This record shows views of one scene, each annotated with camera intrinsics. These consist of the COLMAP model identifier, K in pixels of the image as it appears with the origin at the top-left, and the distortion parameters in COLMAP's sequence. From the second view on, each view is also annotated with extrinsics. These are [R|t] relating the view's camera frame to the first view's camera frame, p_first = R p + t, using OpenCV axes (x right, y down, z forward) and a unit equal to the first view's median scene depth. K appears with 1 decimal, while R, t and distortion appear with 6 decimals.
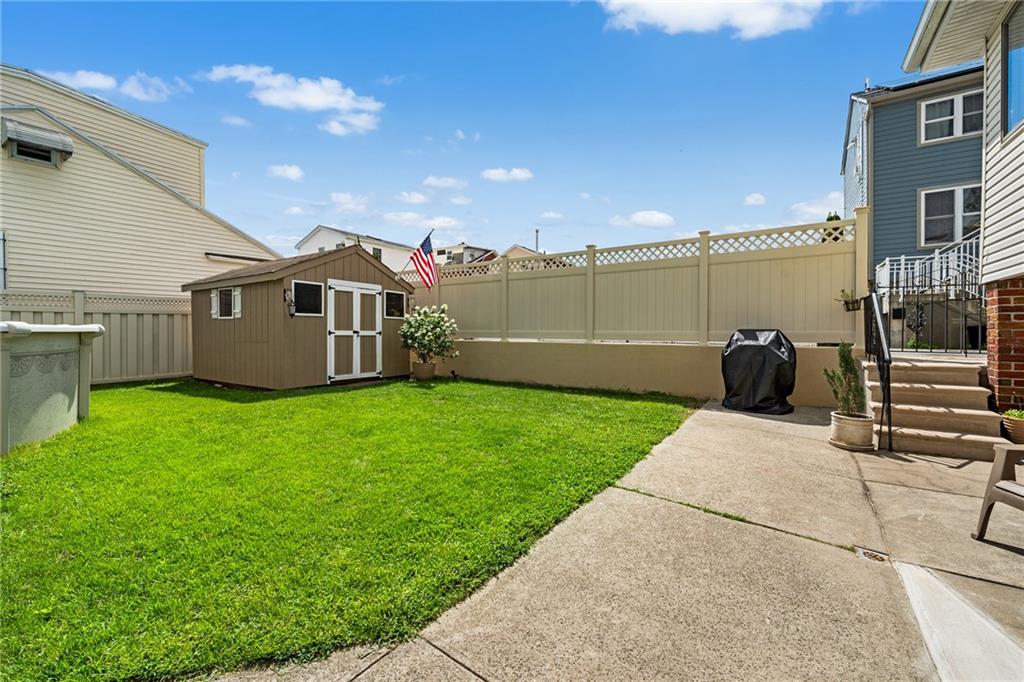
lens RADIAL K [[414.7, 0, 508.9], [0, 414.7, 330.3], [0, 0, 1]] dist [-0.006705, 0.000904]
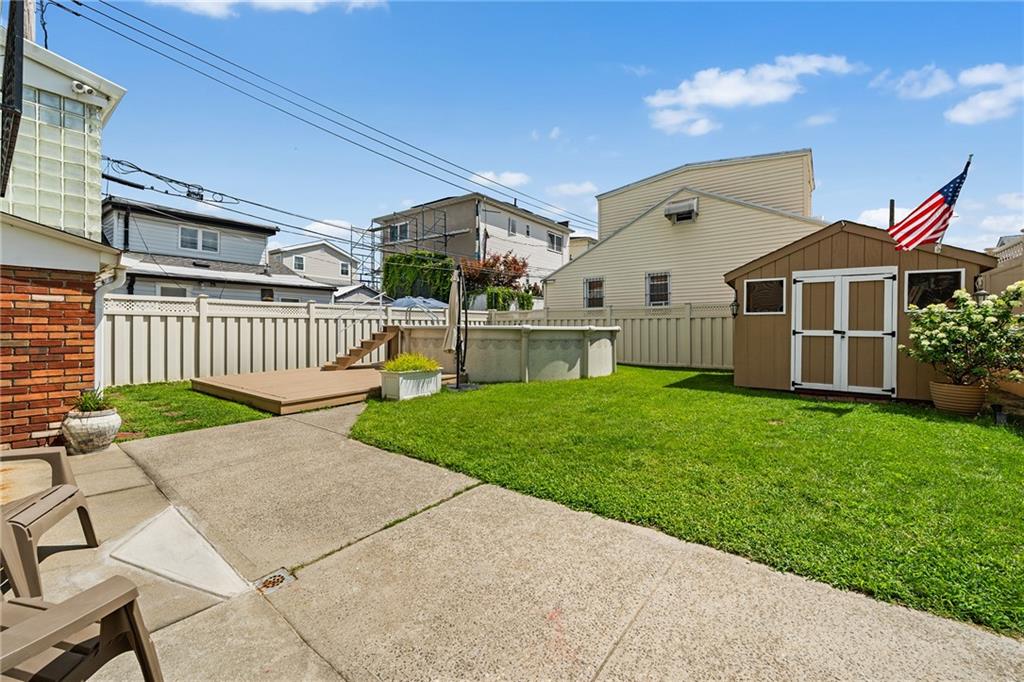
lens RADIAL K [[414.7, 0, 502.0], [0, 414.7, 330.4], [0, 0, 1]] dist [-0.006705, 0.000904]
pose [[-0.062870, -0.000430, -0.998022, 0.457225], [-0.003706, 0.999993, -0.000197, 0.003787], [0.998015, 0.003686, -0.062871, 0.406344]]
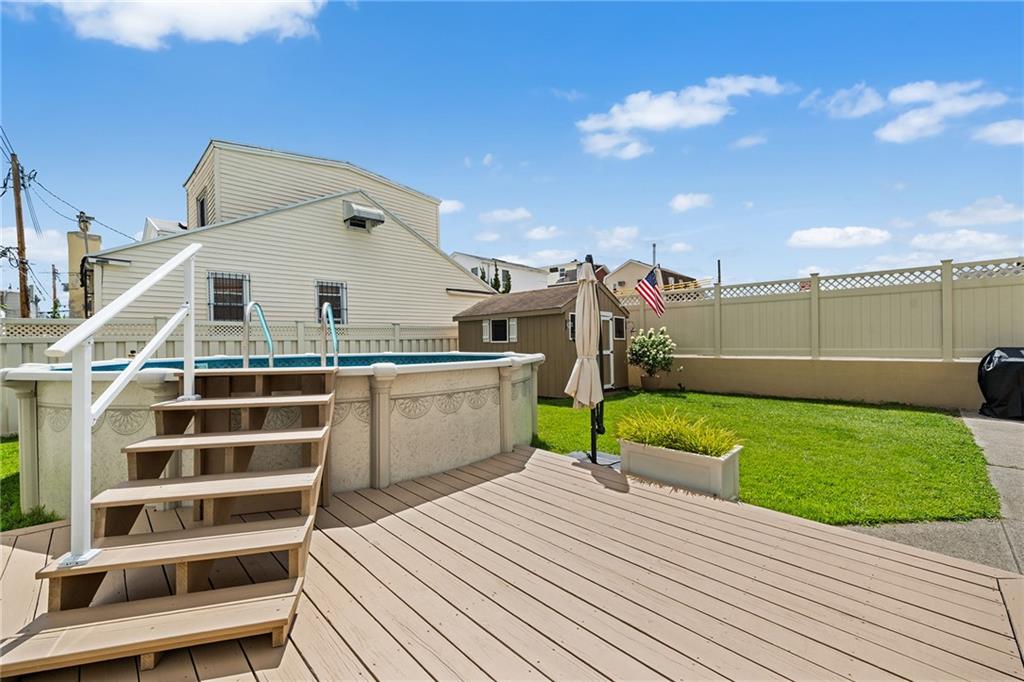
lens RADIAL K [[414.7, 0, 510.4], [0, 414.7, 341.3], [0, 0, 1]] dist [-0.006705, 0.000904]
pose [[0.983590, -0.015693, -0.179737, -0.409859], [0.015429, 0.999877, -0.002865, -0.027290], [0.179760, 0.000044, 0.983711, -0.257729]]
